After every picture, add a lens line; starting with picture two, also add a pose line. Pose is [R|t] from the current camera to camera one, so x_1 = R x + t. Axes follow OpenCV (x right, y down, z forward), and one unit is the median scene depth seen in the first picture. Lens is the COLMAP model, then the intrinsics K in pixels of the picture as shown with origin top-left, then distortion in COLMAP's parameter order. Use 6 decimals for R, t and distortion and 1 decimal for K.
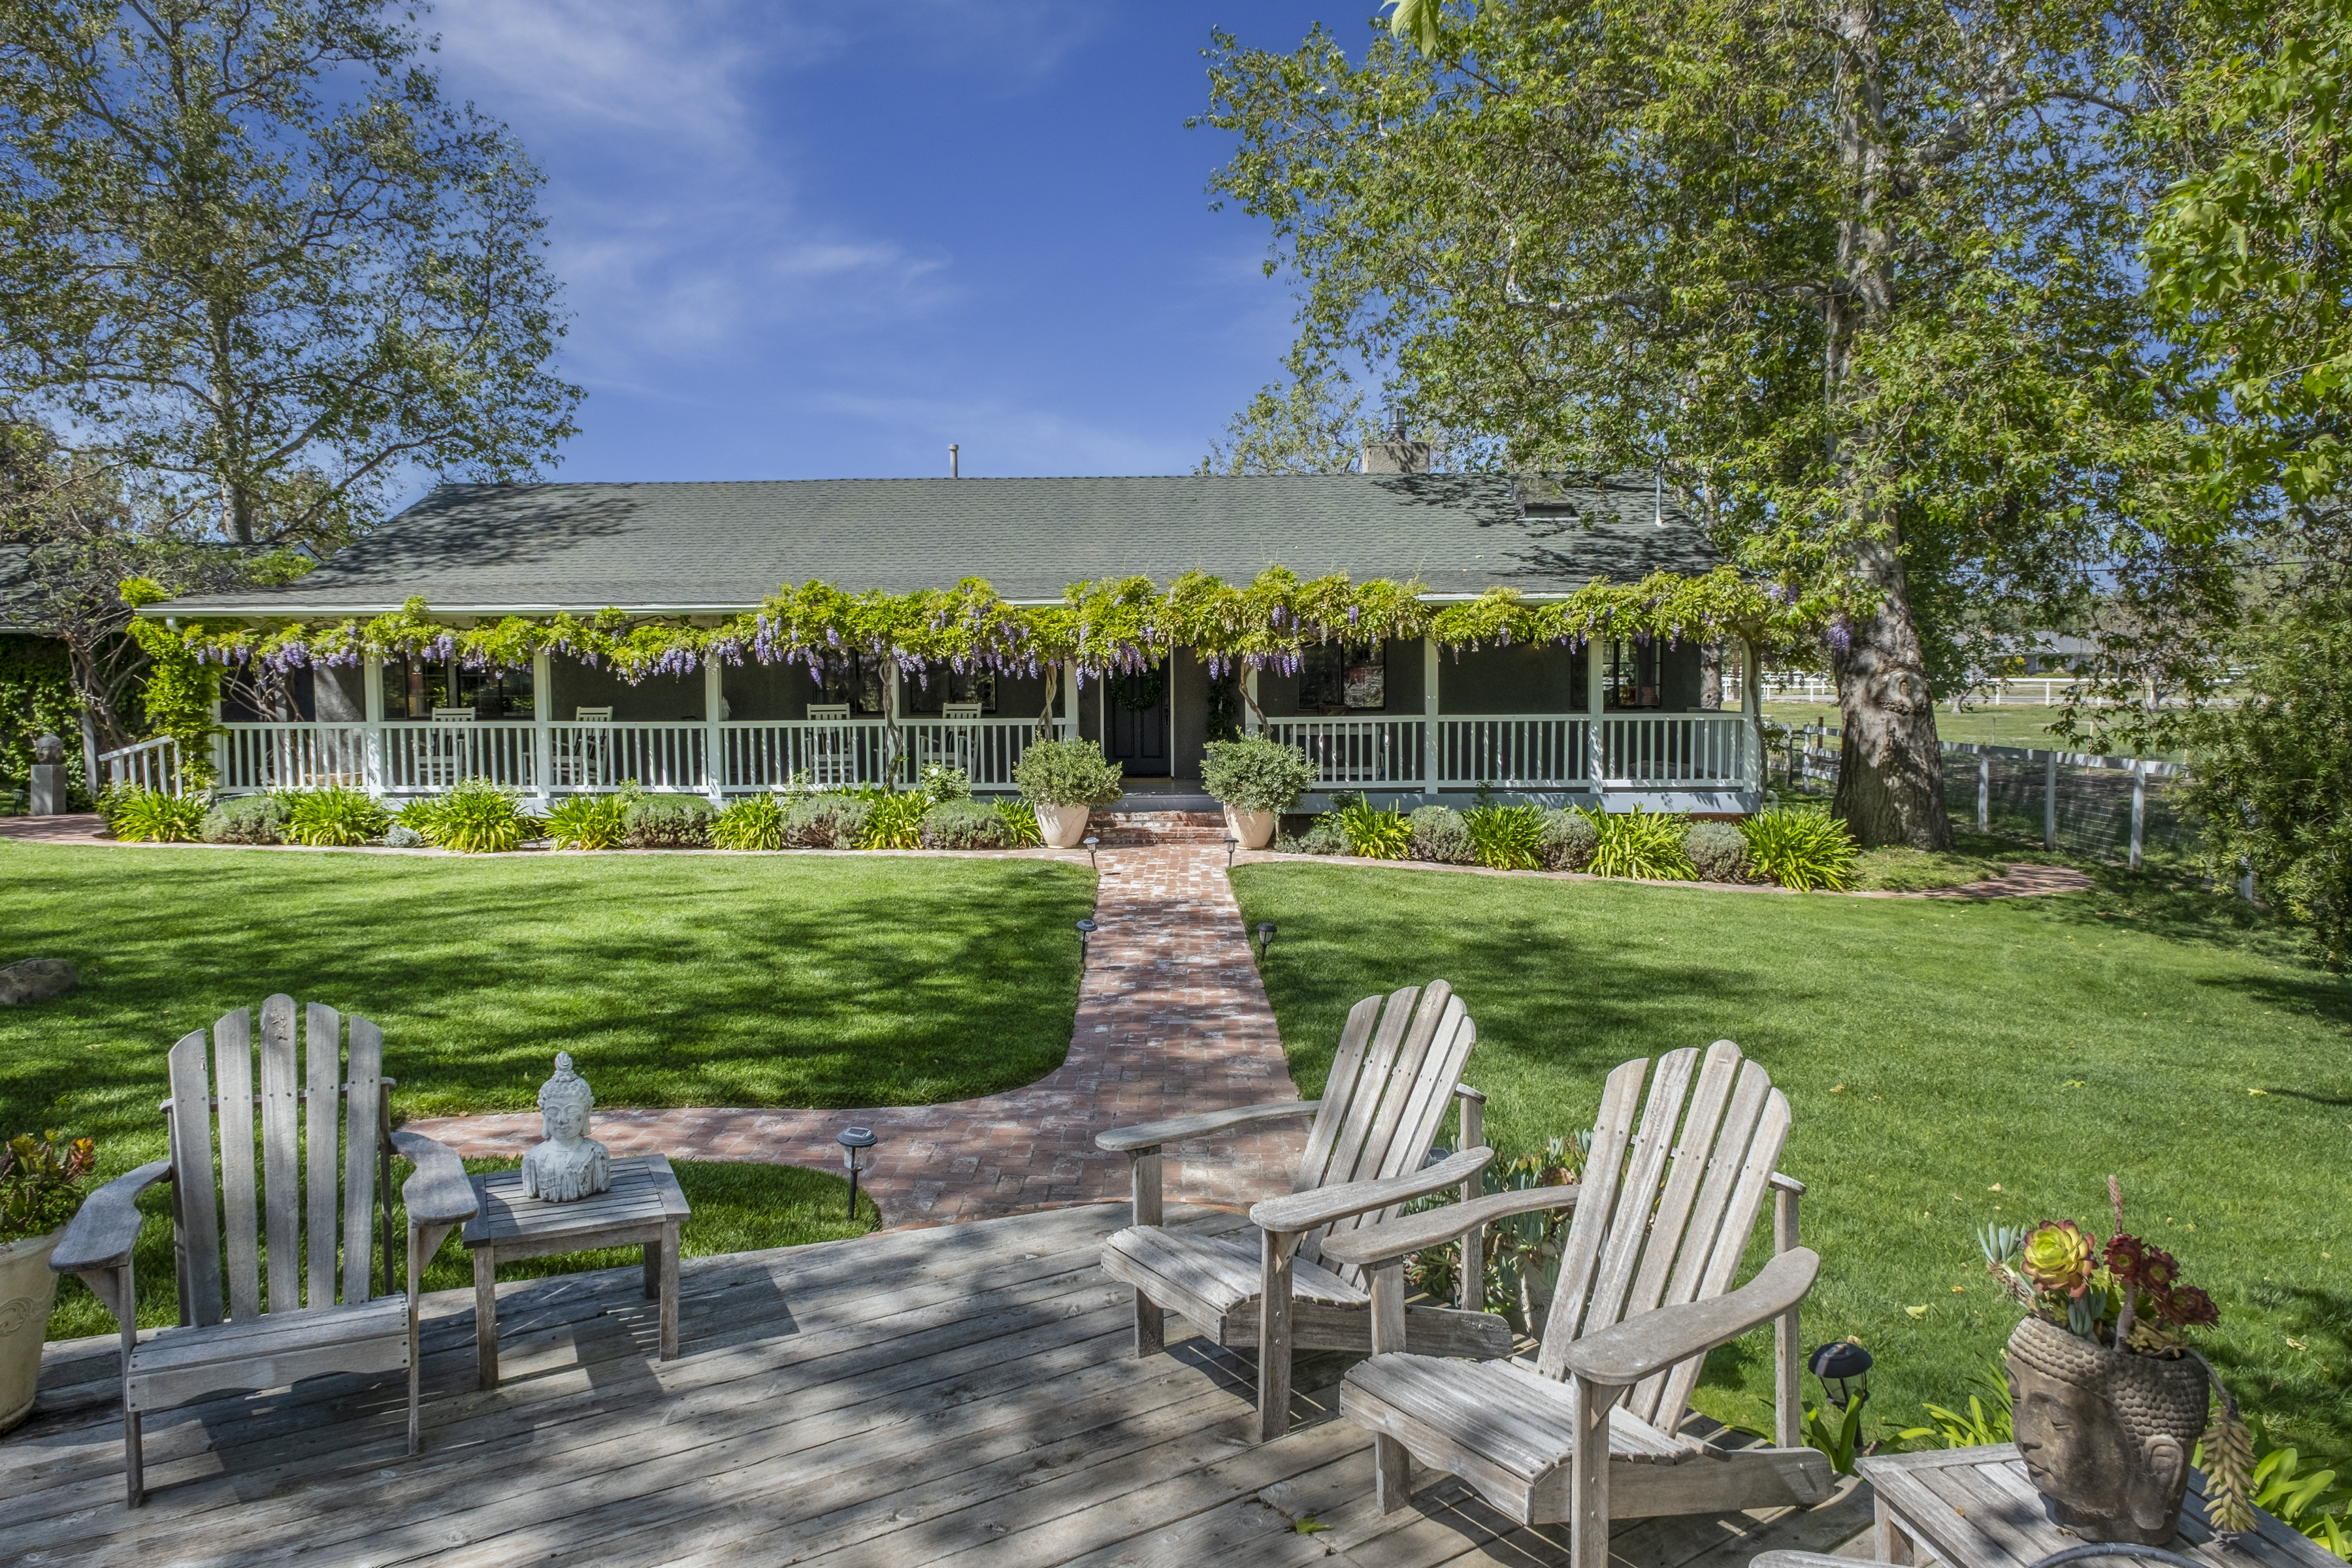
lens RADIAL K [[1655.3, 0, 1176.0], [0, 1655.3, 784.0], [0, 0, 1]] dist [-0.017342, -0.000125]
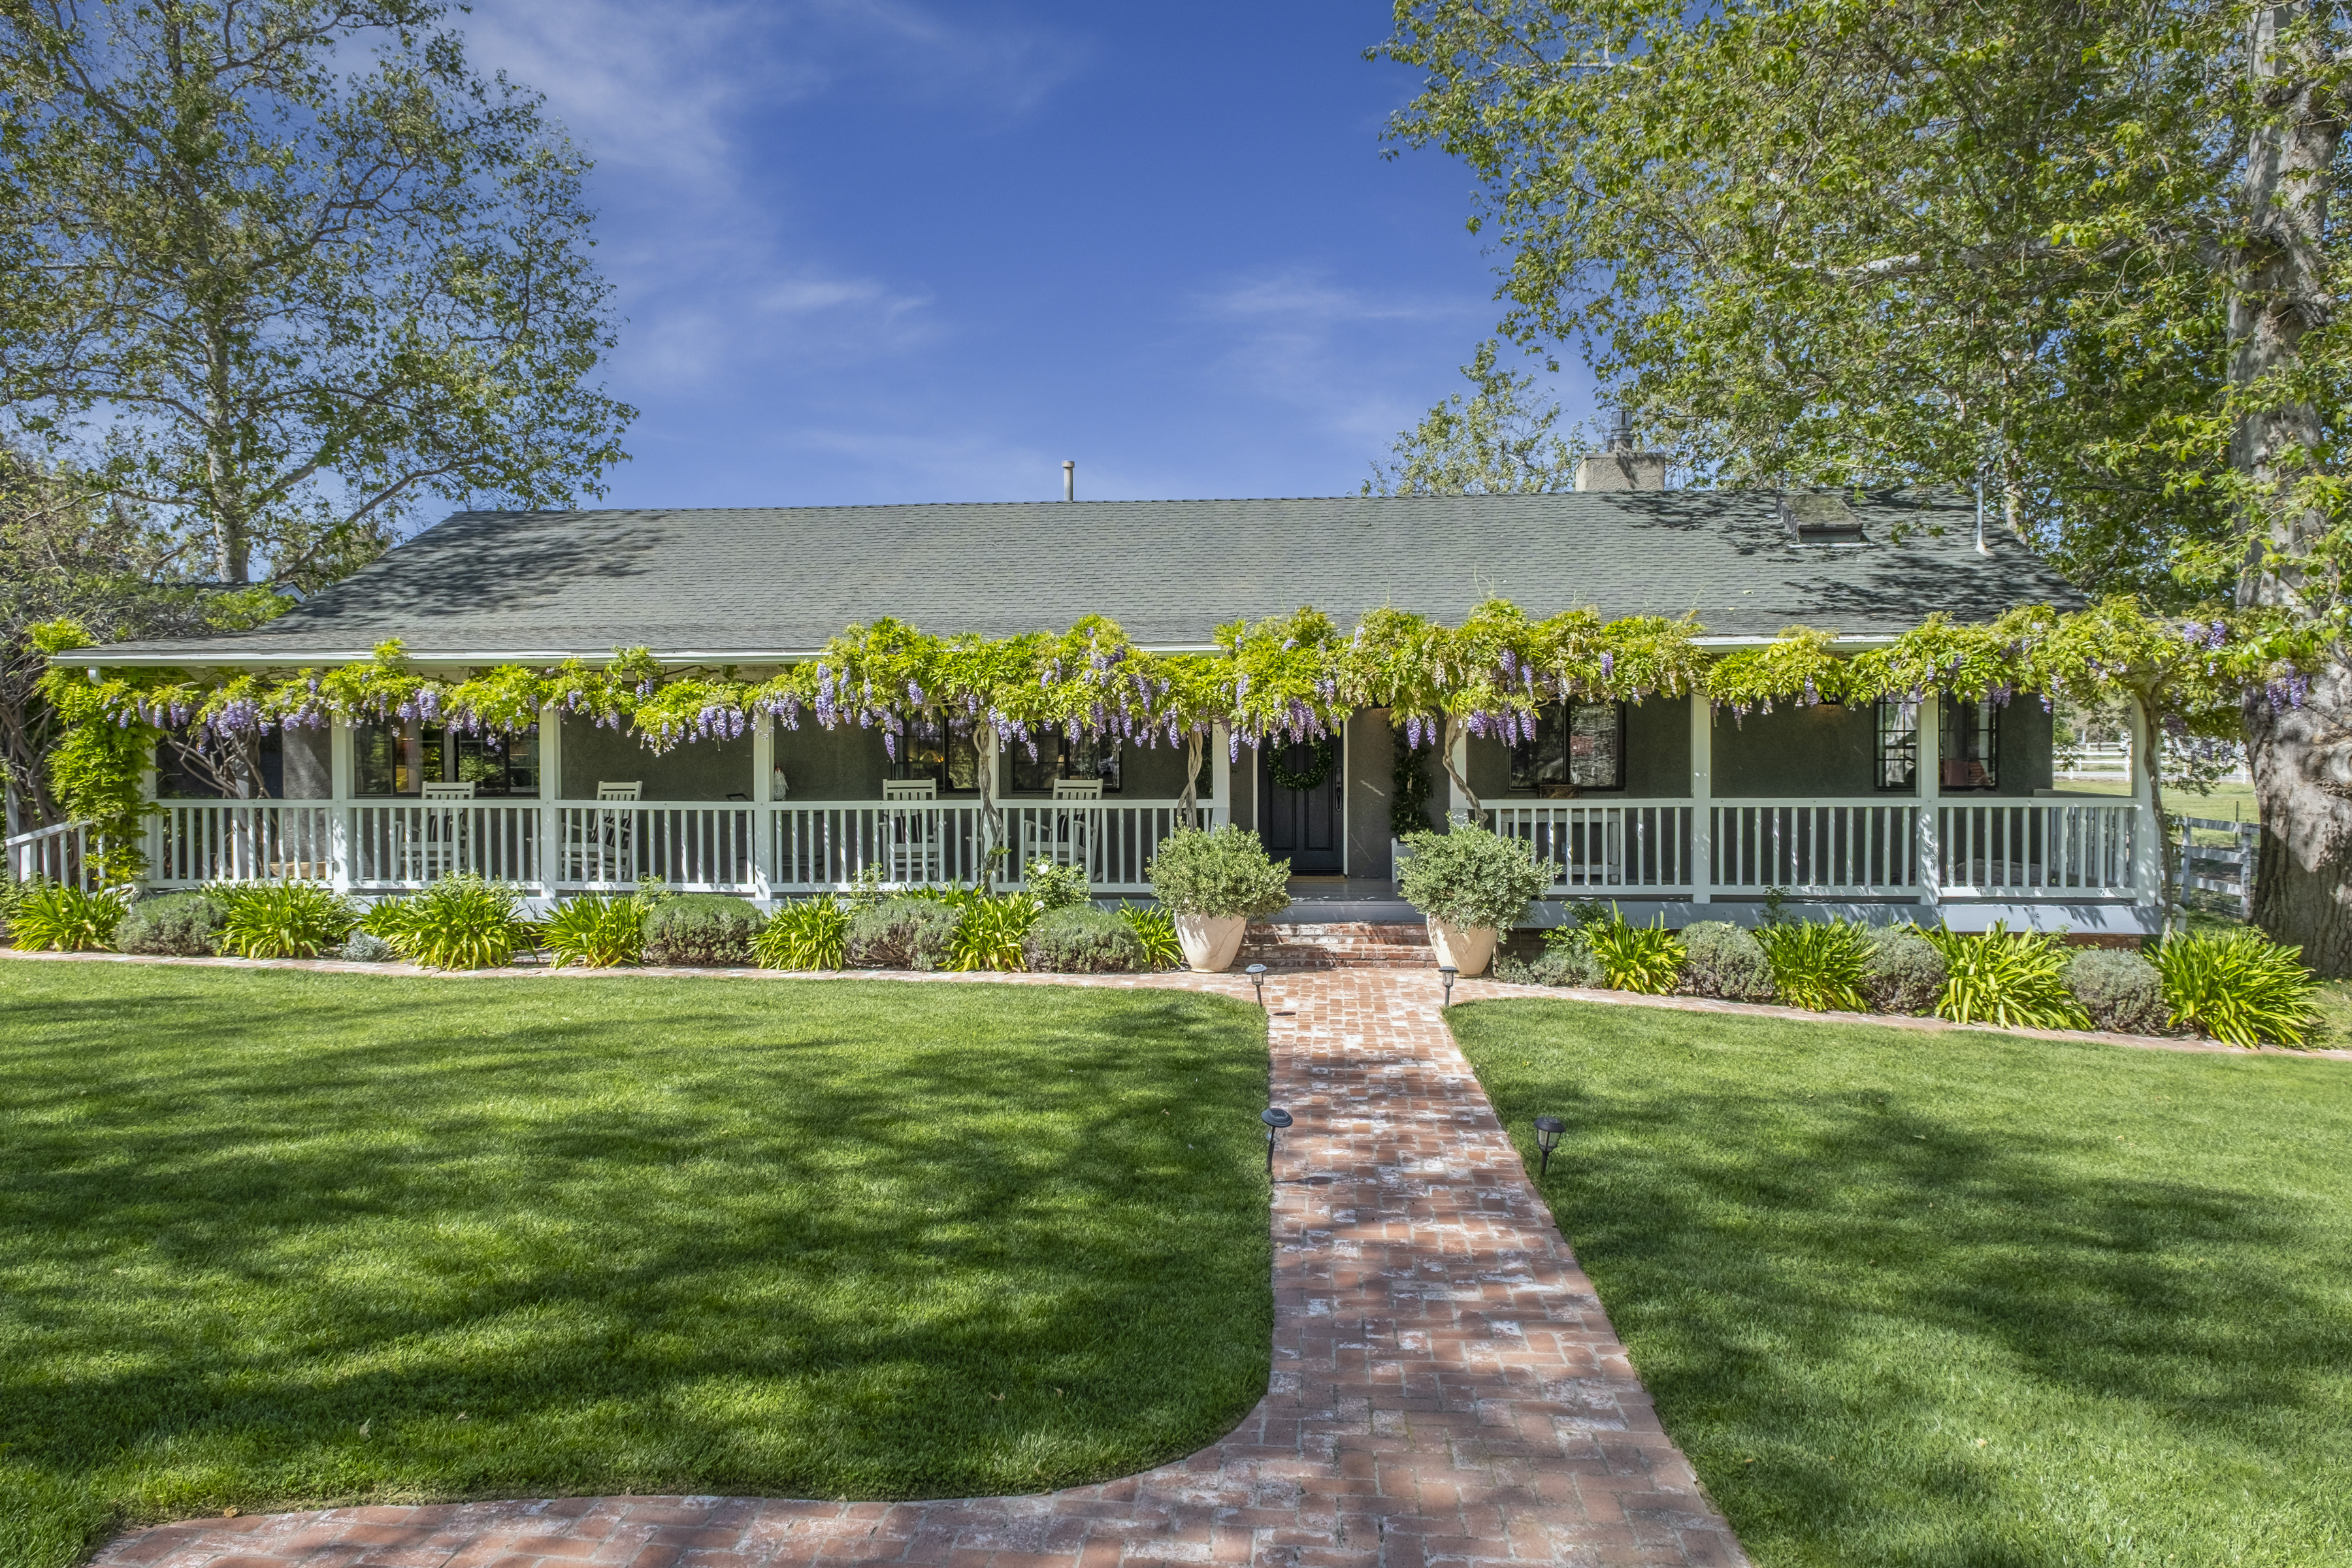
lens RADIAL K [[1745.5, 0, 1176.0], [0, 1745.5, 784.0], [0, 0, 1]] dist [0.005848, 0.000309]
pose [[0.997986, 0.004493, -0.063281, -0.033318], [-0.007299, 0.998996, -0.044192, -0.011281], [0.063019, 0.044565, 0.997017, 0.193548]]
